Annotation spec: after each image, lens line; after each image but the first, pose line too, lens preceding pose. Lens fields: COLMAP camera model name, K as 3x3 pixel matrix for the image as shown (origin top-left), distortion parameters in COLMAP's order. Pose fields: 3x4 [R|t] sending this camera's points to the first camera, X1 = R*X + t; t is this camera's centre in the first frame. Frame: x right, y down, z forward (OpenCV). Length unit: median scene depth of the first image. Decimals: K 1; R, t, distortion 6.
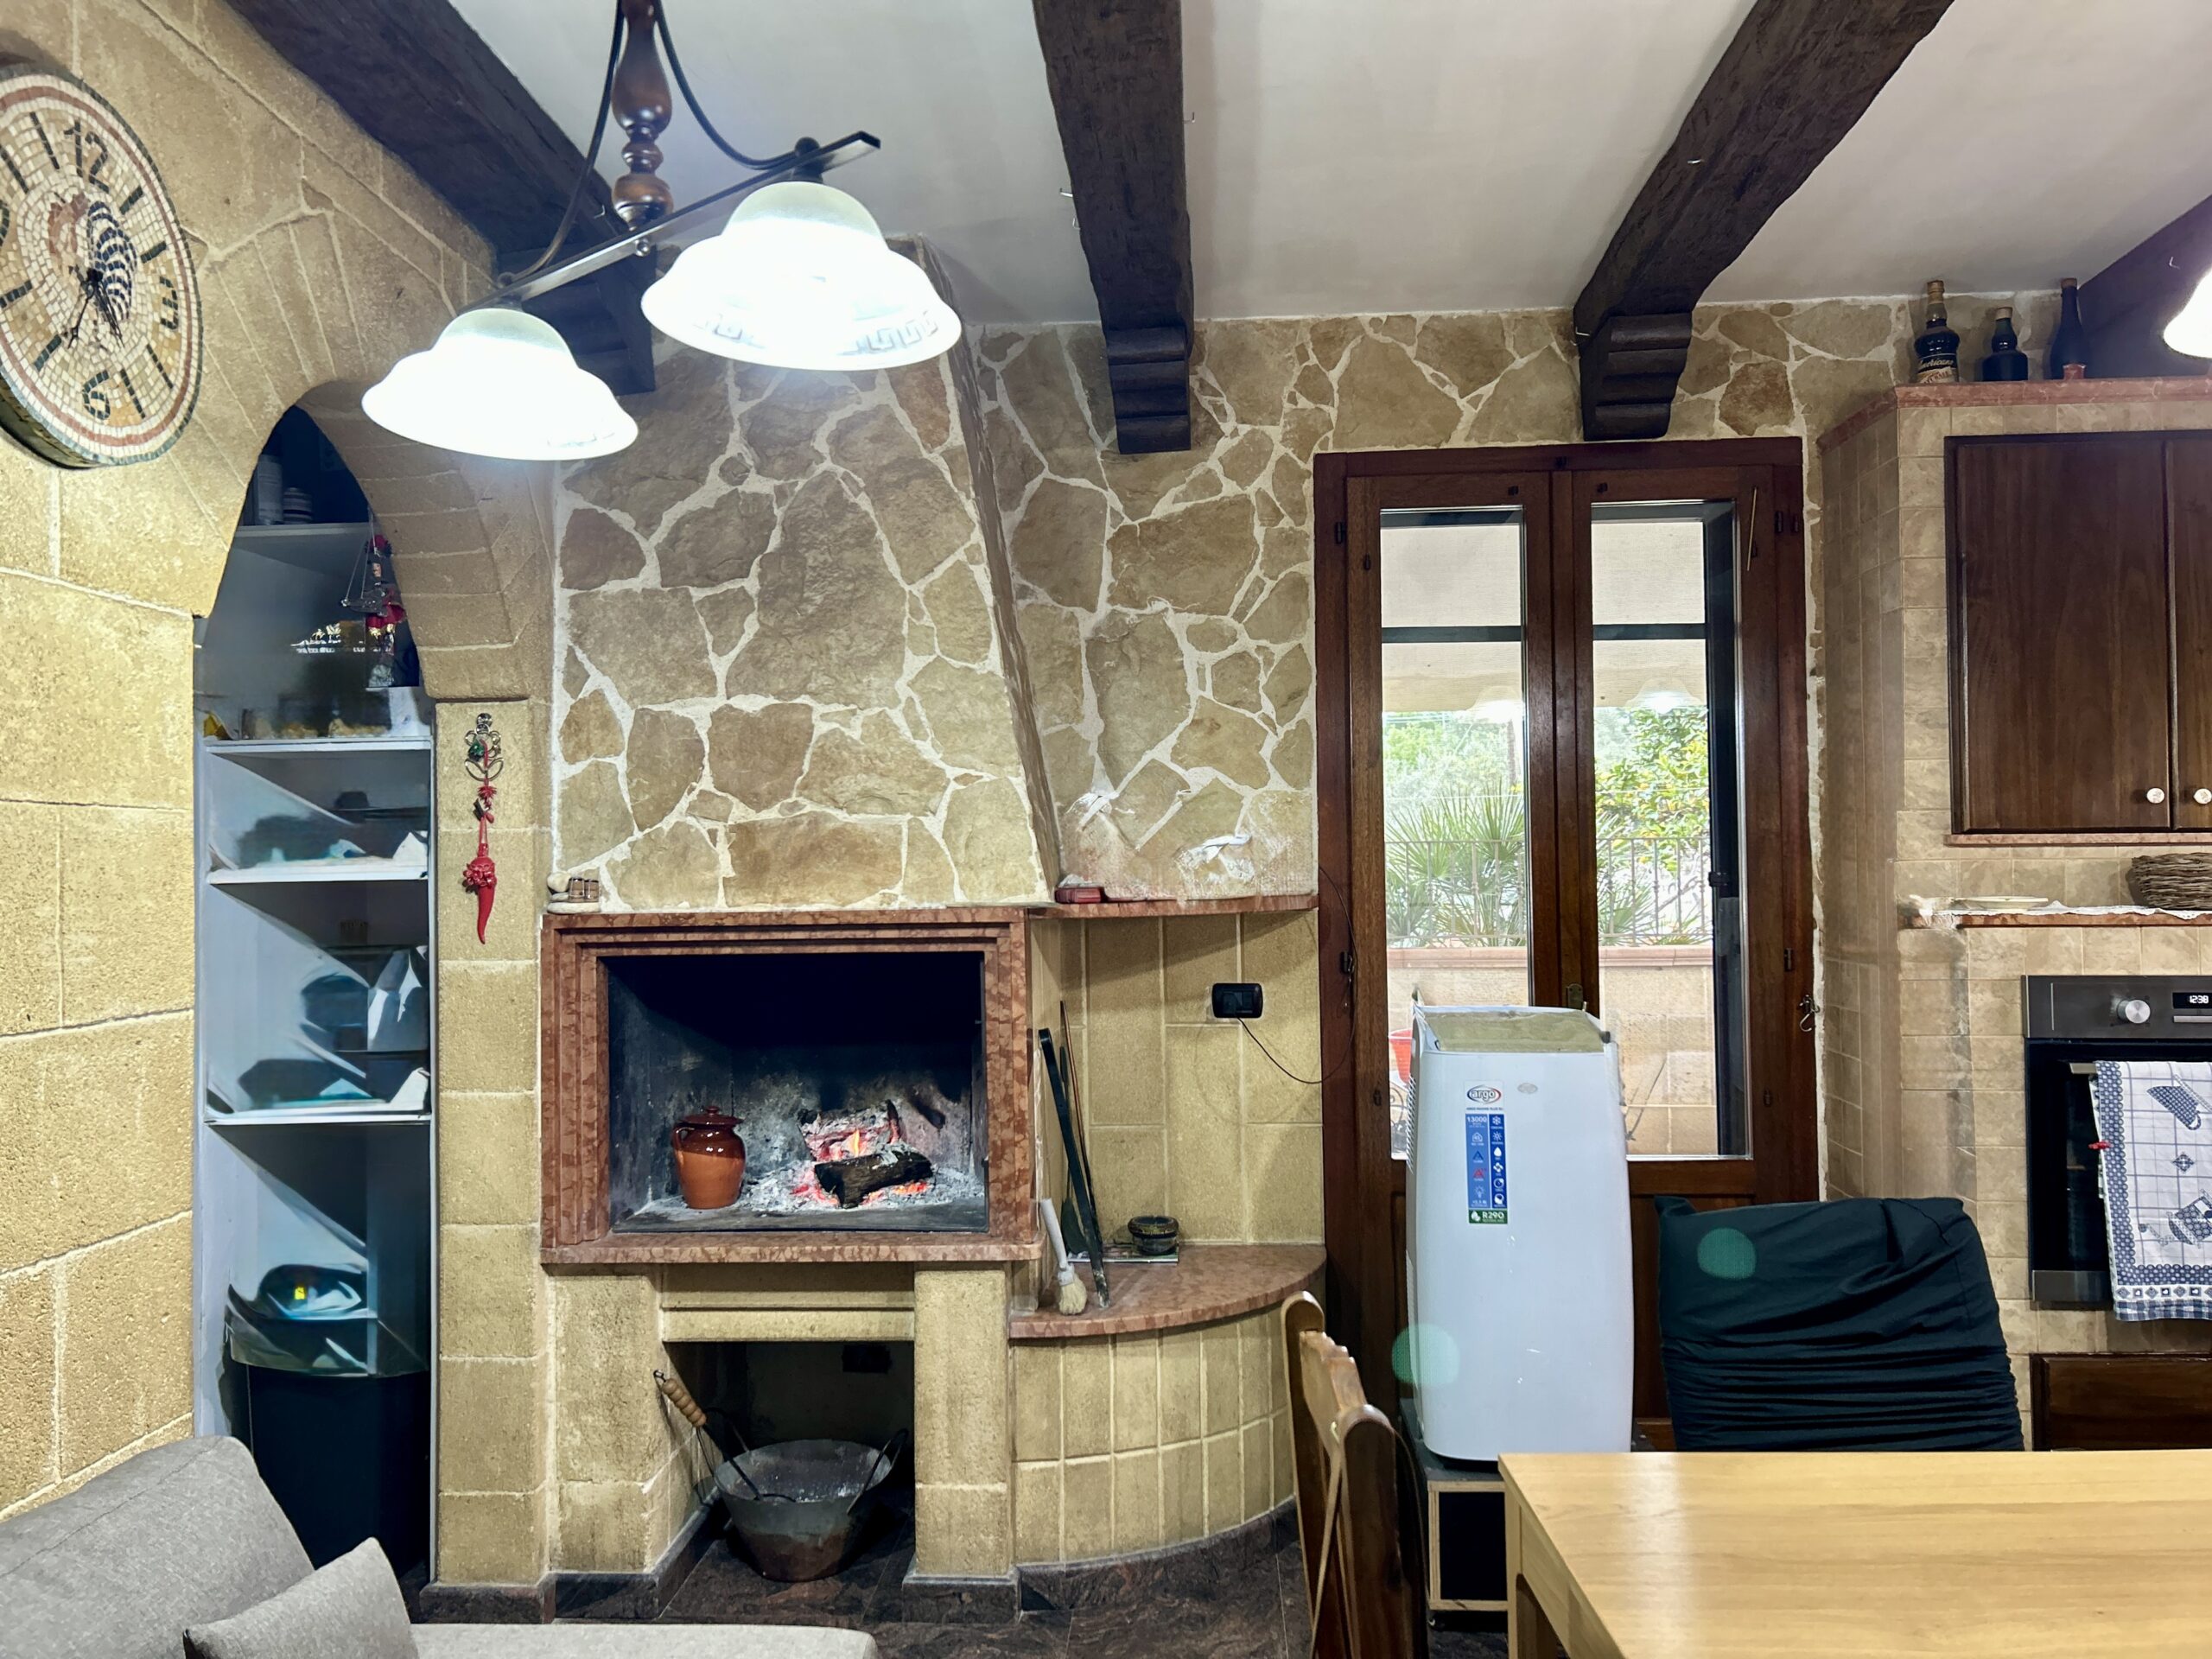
lens RADIAL K [[1638.6, 0, 1116.3], [0, 1638.6, 827.5], [0, 0, 1]] dist [0.047177, -0.053713]
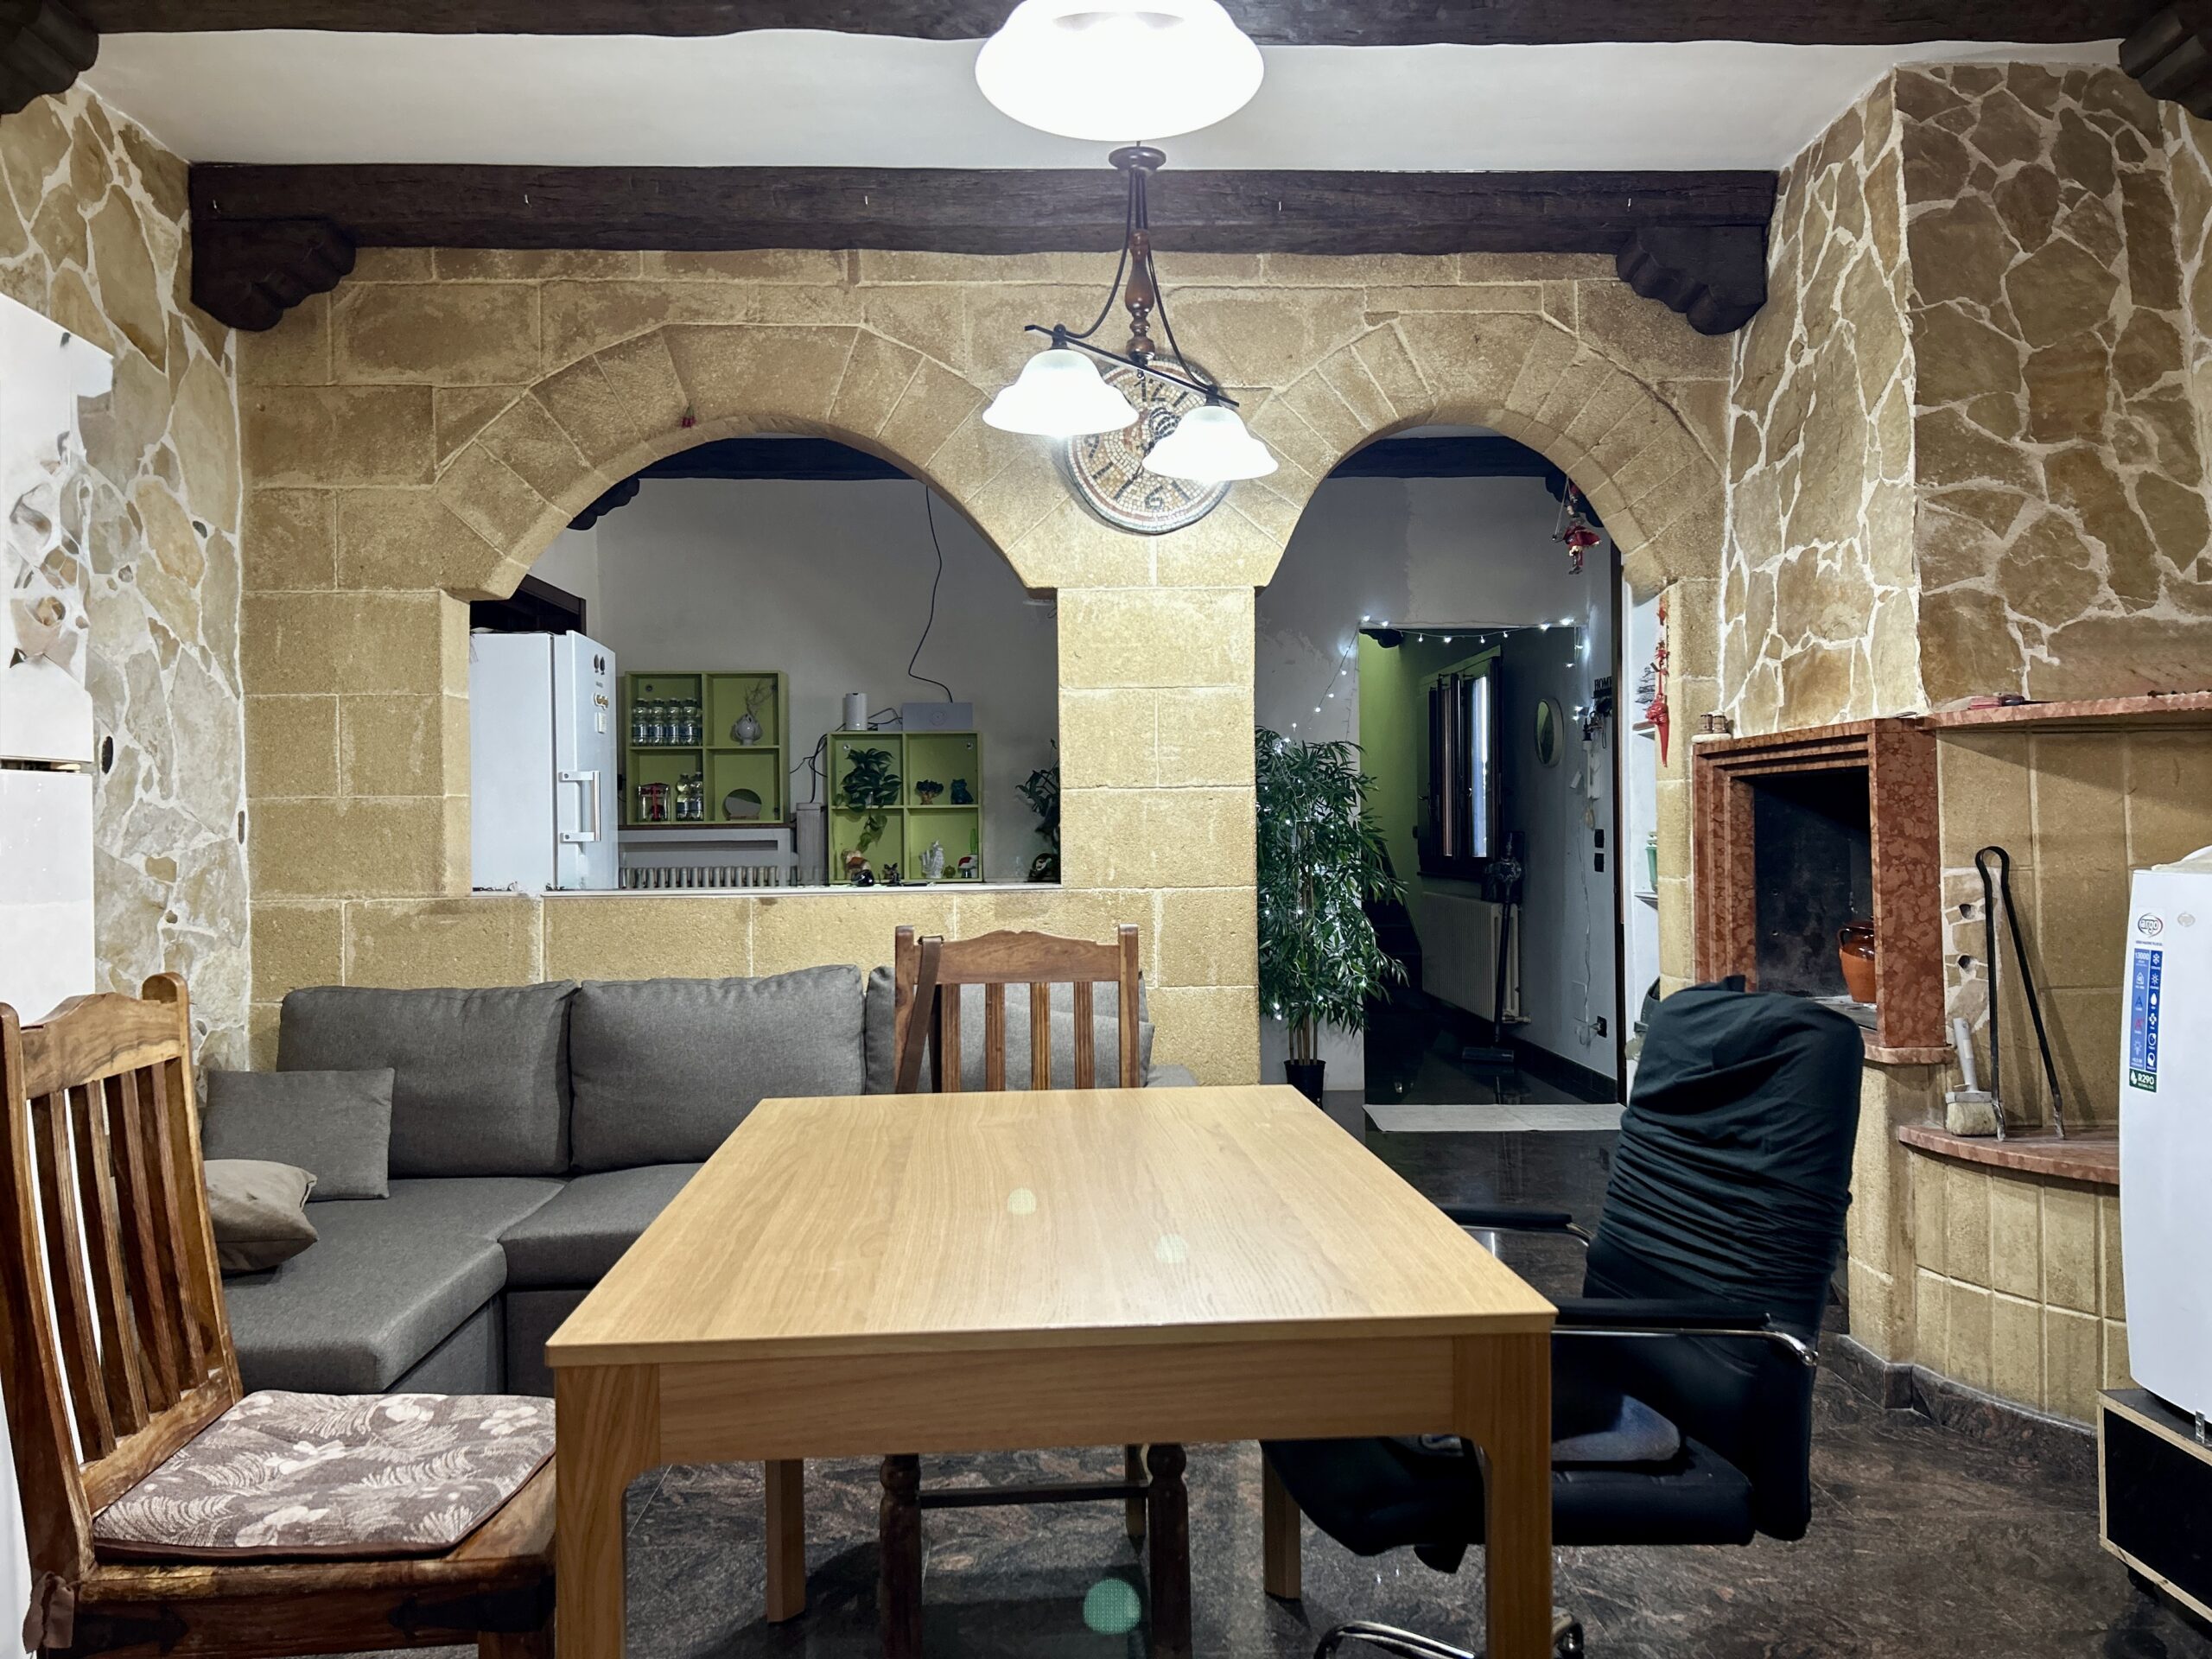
lens RADIAL K [[1638.6, 0, 1116.3], [0, 1638.6, 827.5], [0, 0, 1]] dist [0.047177, -0.053713]
pose [[0.089421, 0.008336, -0.995959, 0.906576], [0.039228, 0.999160, 0.011885, 0.085082], [0.995221, -0.040132, 0.089019, 0.432602]]
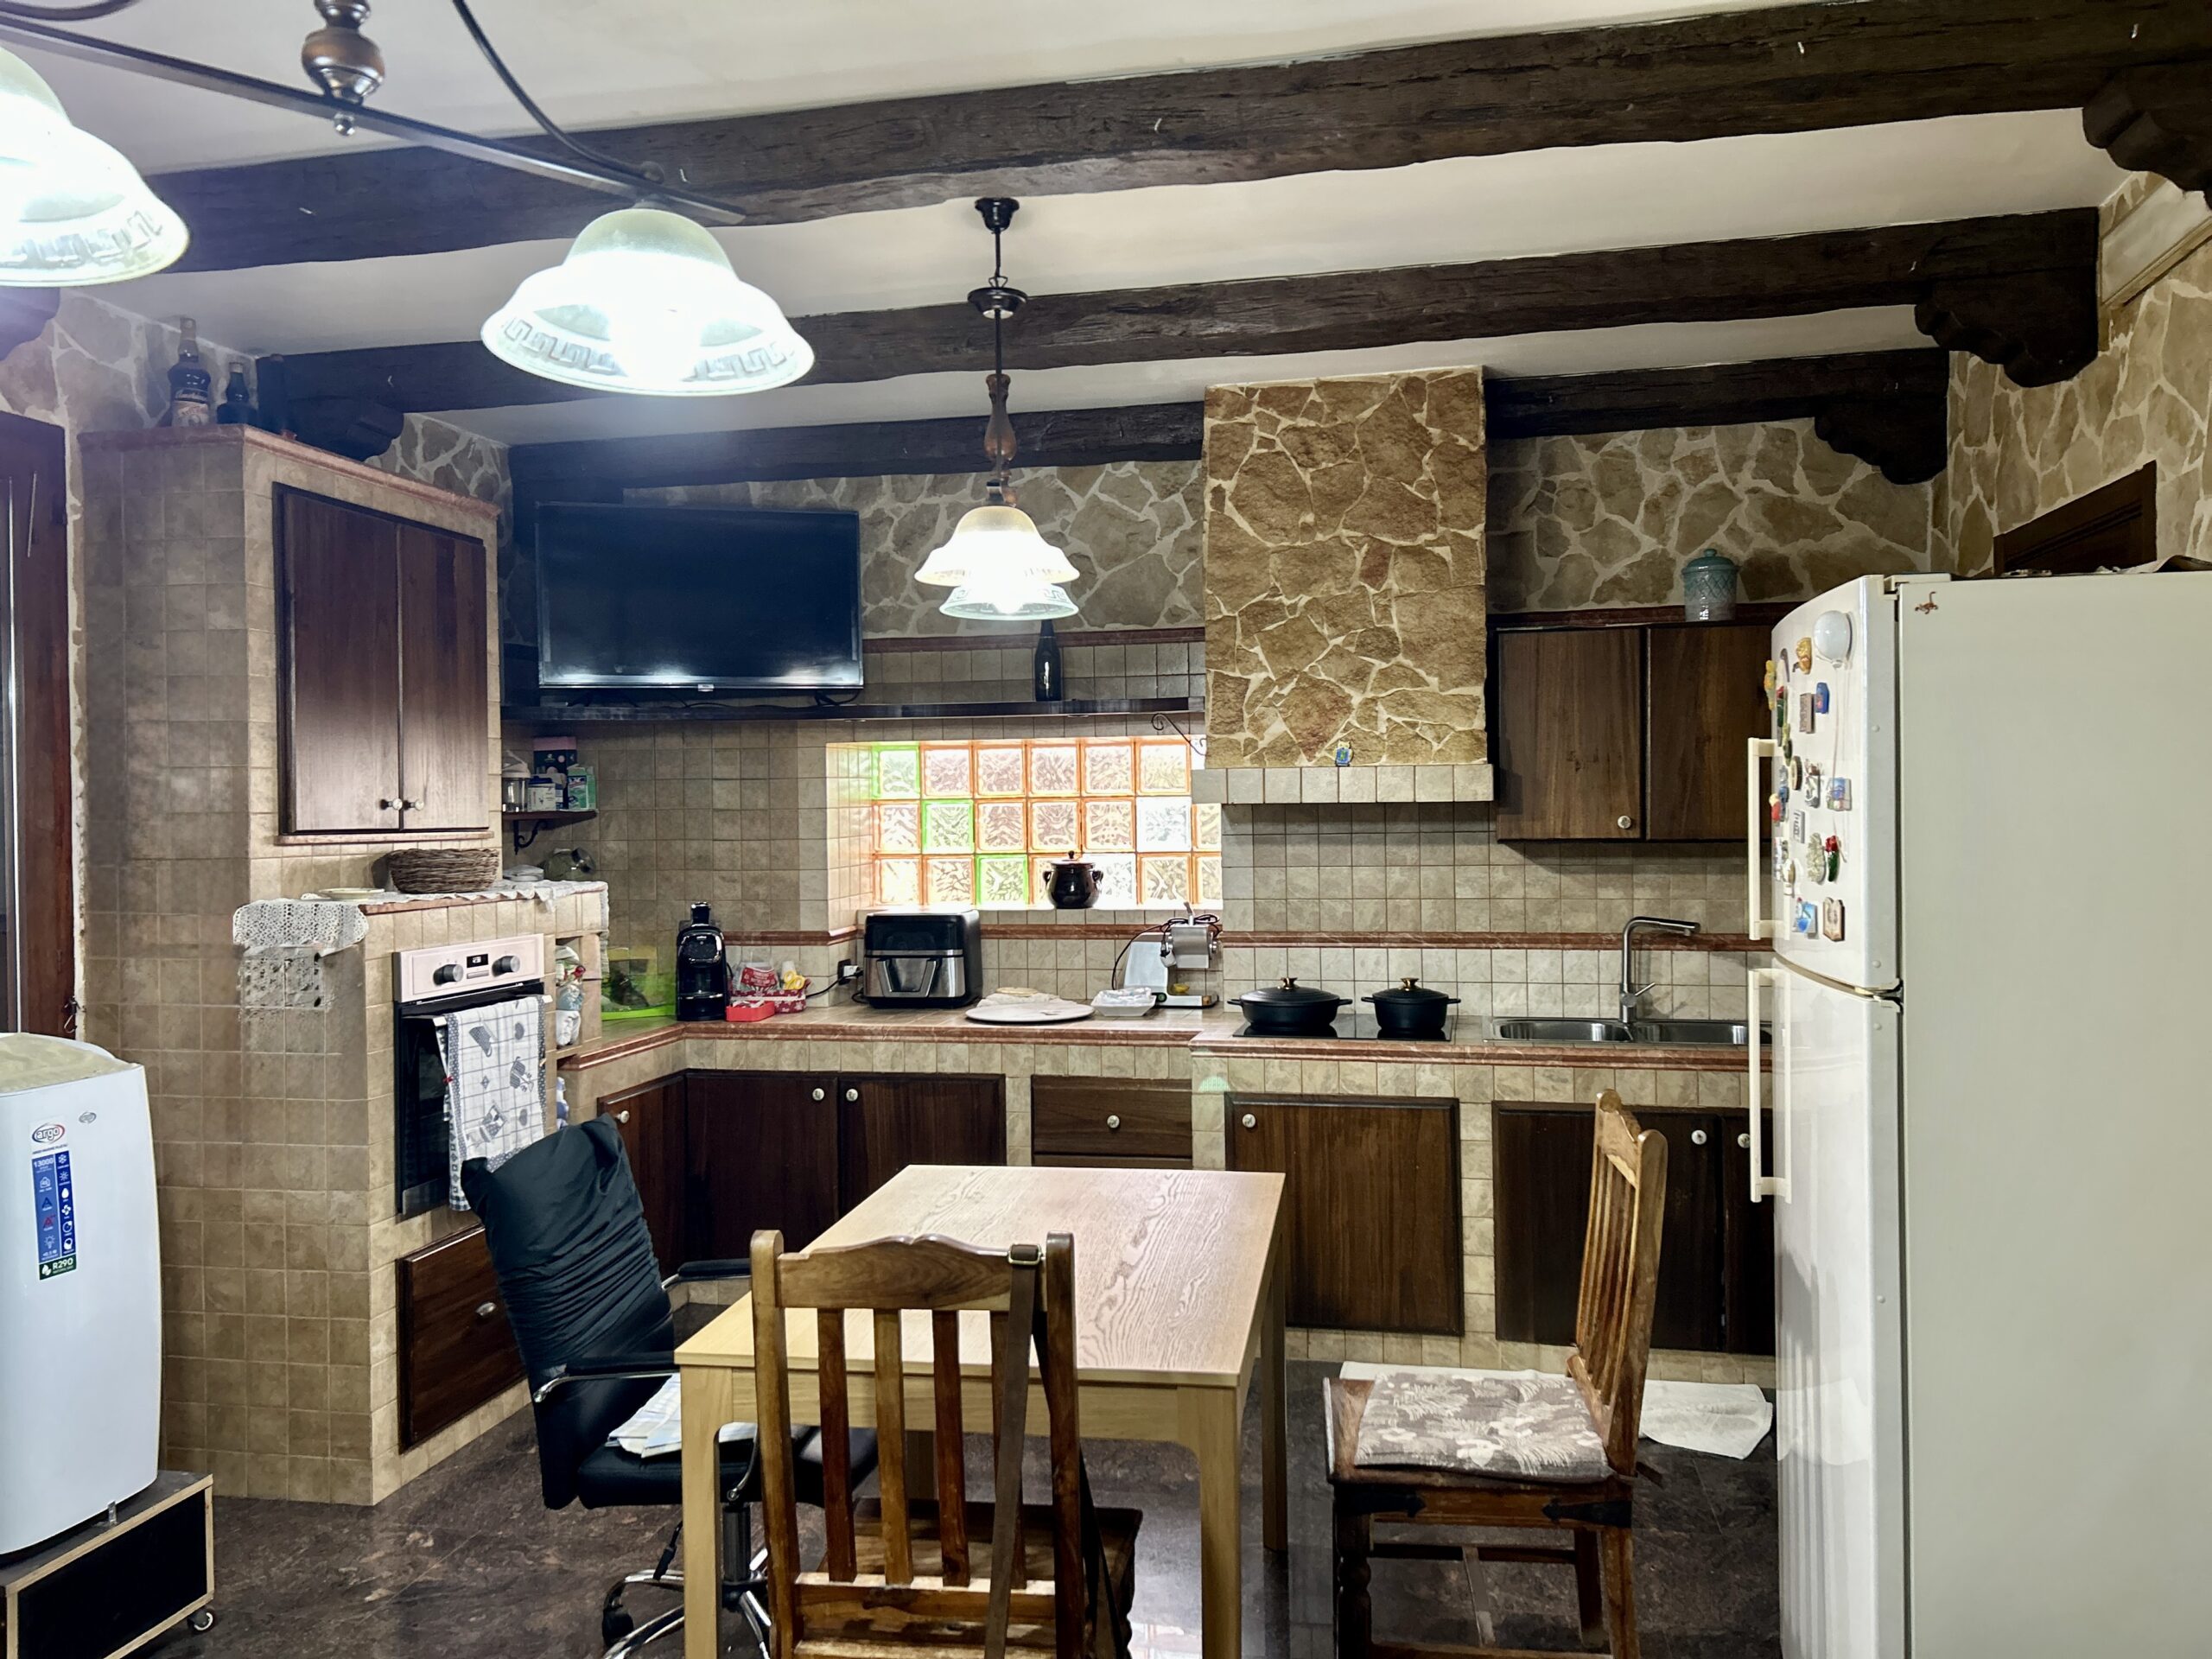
lens RADIAL K [[1638.6, 0, 1116.3], [0, 1638.6, 827.5], [0, 0, 1]] dist [0.047177, -0.053713]
pose [[0.140218, -0.001999, 0.990119, -0.559332], [-0.014080, 0.999893, 0.004013, -0.014878], [-0.990021, -0.014504, 0.140175, 0.287683]]
